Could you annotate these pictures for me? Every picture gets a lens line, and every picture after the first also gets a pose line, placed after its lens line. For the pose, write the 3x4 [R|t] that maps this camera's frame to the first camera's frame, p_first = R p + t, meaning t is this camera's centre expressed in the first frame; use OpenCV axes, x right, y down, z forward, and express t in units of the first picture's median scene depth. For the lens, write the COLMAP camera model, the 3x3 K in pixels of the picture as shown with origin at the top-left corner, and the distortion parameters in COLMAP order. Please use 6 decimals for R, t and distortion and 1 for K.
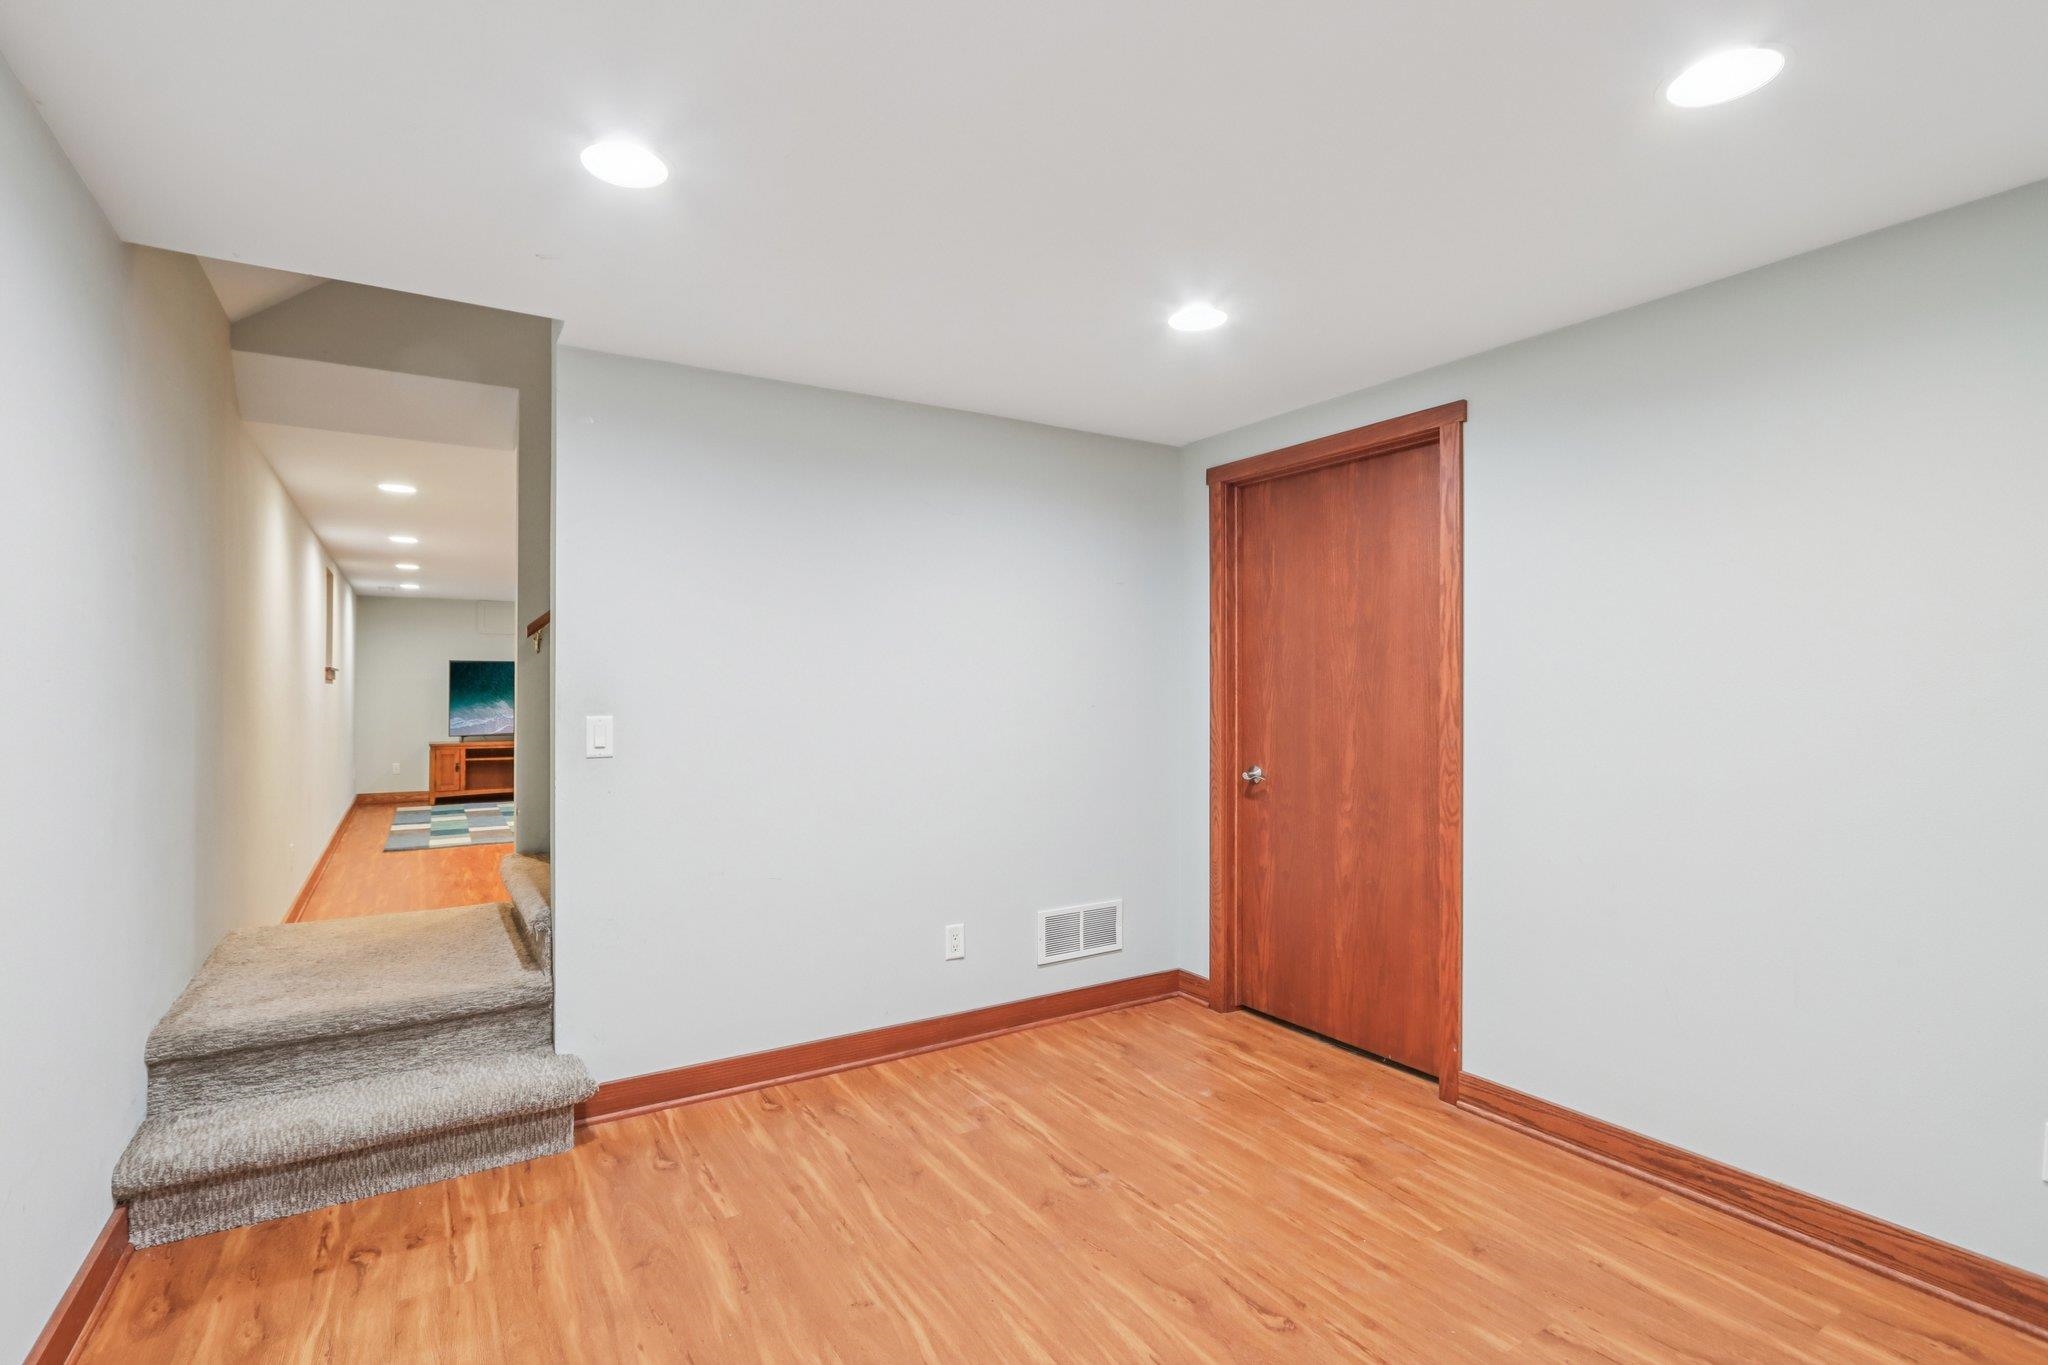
lens RADIAL K [[966.0, 0, 1004.4], [0, 966.0, 708.6], [0, 0, 1]] dist [-0.019738, 0.002097]
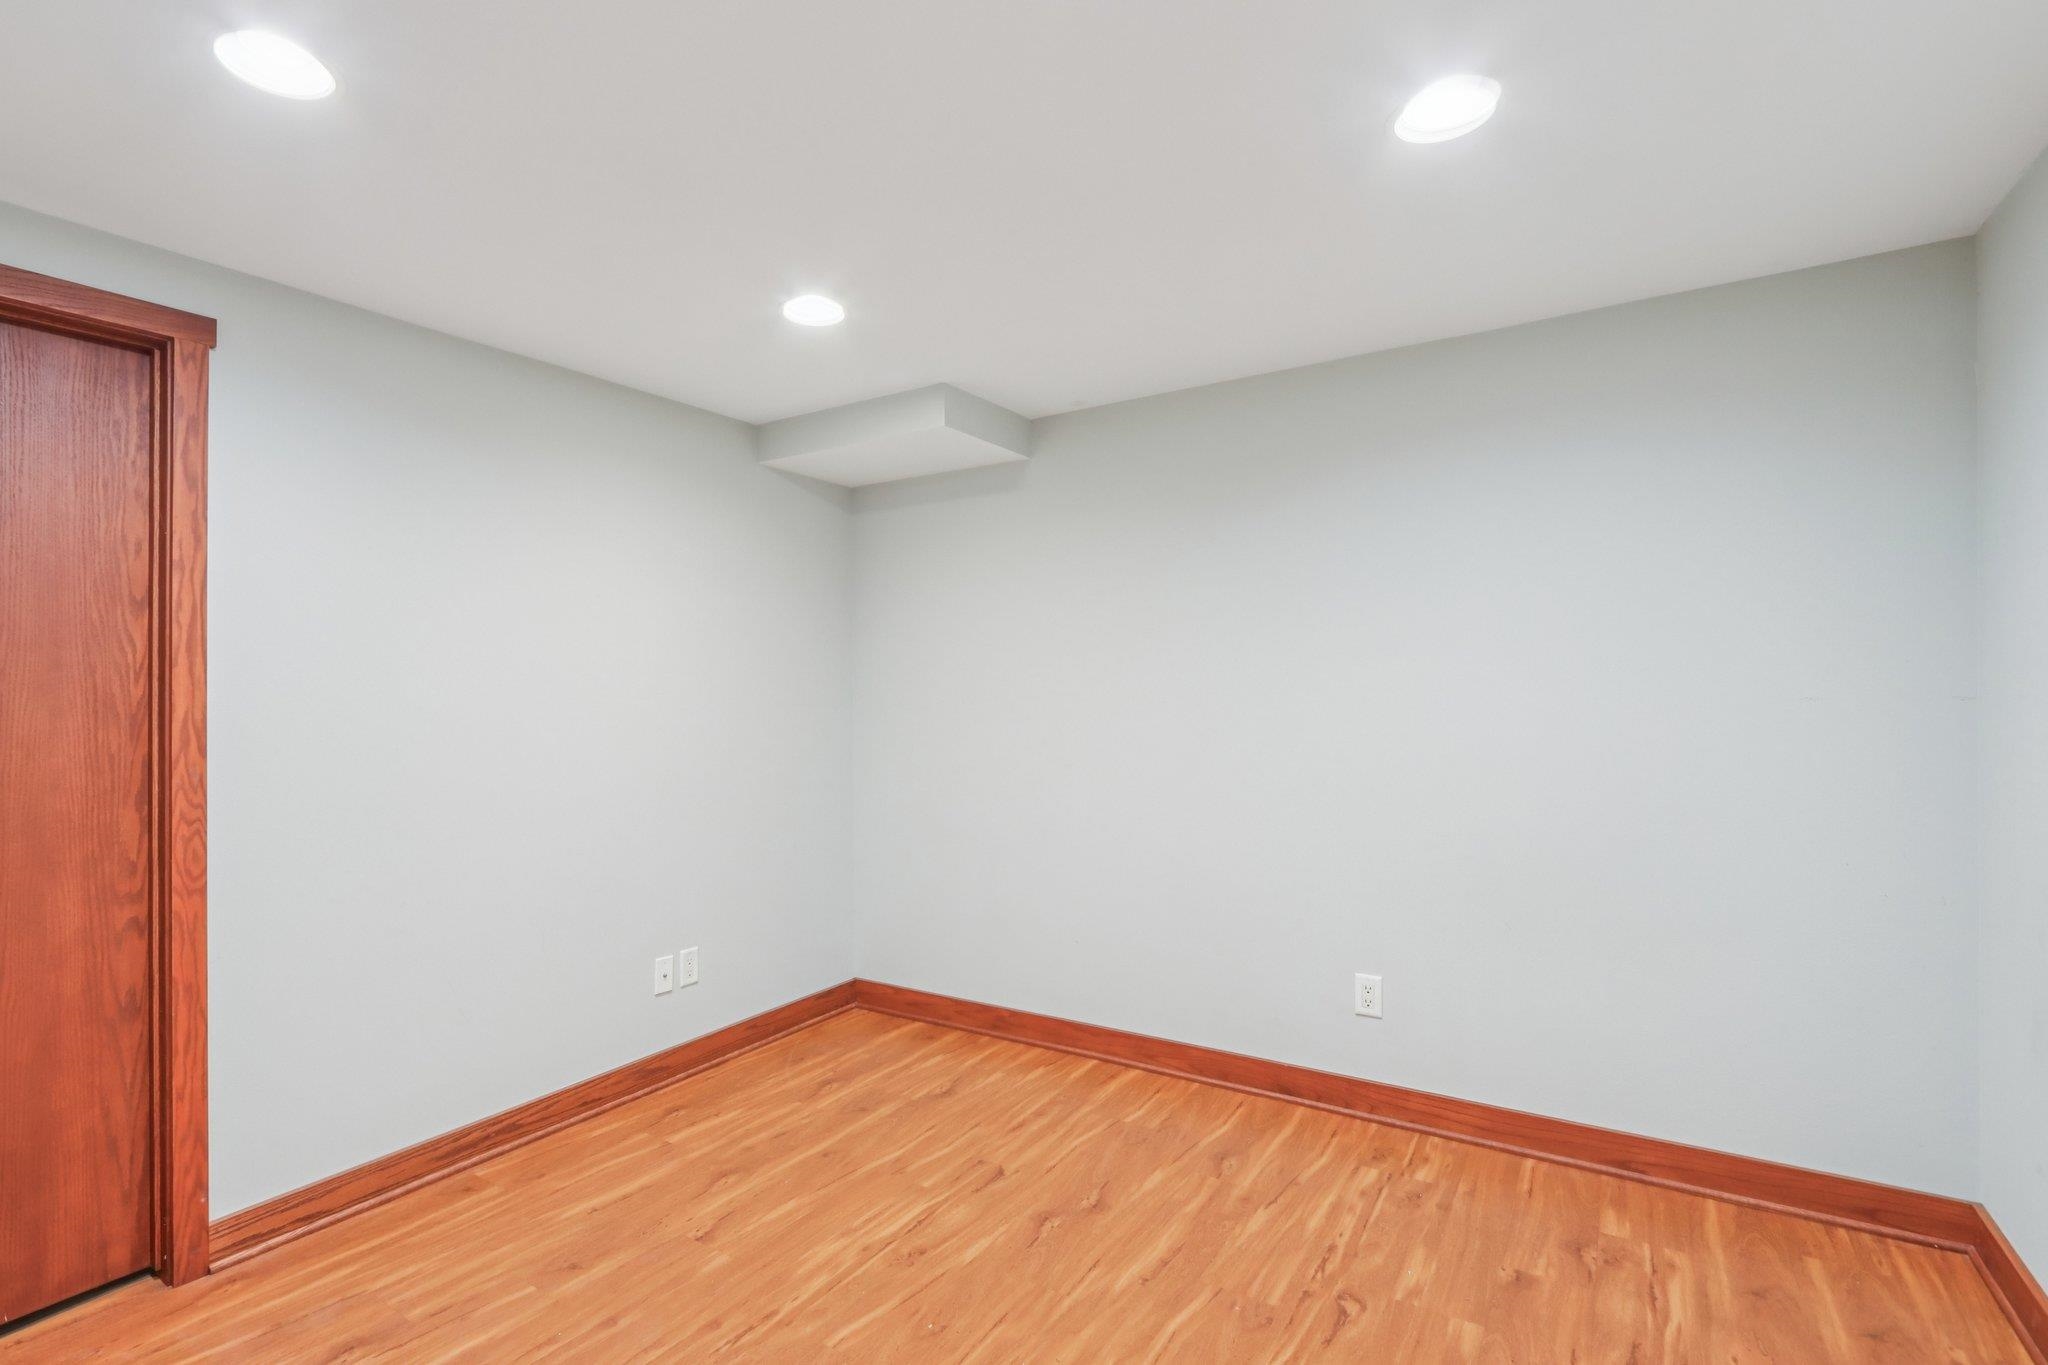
lens RADIAL K [[966.0, 0, 1016.3], [0, 966.0, 679.6], [0, 0, 1]] dist [-0.019738, 0.002097]
pose [[-0.440689, 0.007261, 0.897630, -0.550741], [0.020166, 0.999795, 0.001813, -0.034609], [-0.897433, 0.018901, -0.440745, 0.918713]]
